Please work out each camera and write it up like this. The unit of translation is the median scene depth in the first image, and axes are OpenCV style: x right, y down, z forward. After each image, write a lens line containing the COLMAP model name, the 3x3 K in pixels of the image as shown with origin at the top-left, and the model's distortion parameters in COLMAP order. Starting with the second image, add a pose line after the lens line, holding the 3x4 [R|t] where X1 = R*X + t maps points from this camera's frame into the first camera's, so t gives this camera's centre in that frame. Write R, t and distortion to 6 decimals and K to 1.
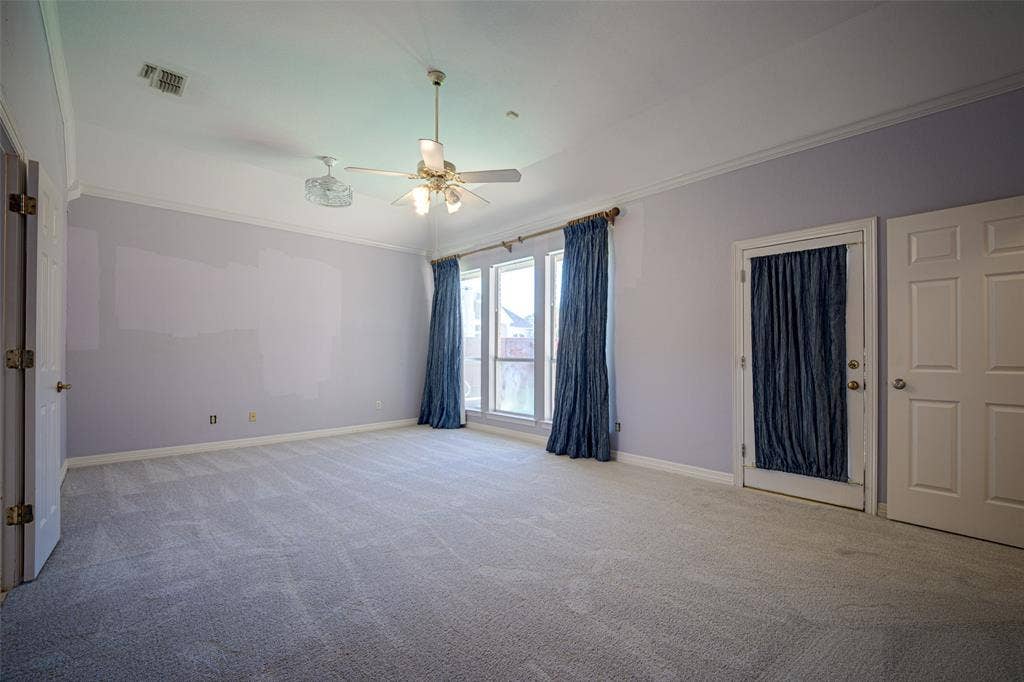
lens RADIAL K [[421.8, 0, 514.5], [0, 421.8, 342.2], [0, 0, 1]] dist [0.018924, -0.019798]
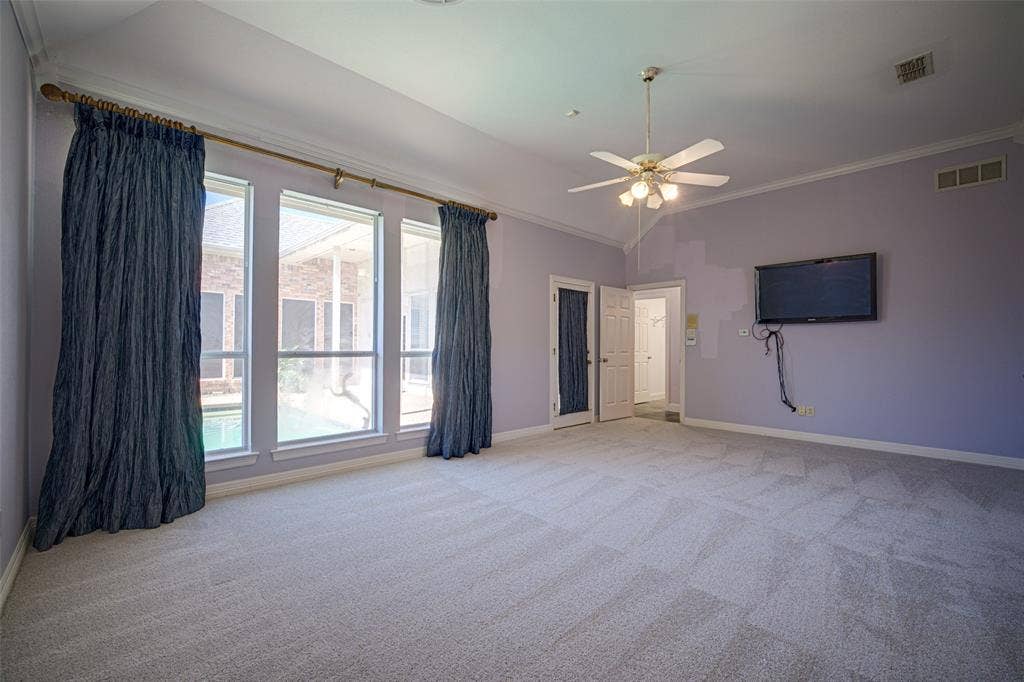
lens RADIAL K [[421.8, 0, 514.5], [0, 421.8, 342.2], [0, 0, 1]] dist [0.018924, -0.019798]
pose [[-0.000923, 0.010108, 0.999948, -0.834054], [-0.031292, 0.999459, -0.010132, 0.026157], [-0.999510, -0.031299, -0.000606, 0.919110]]
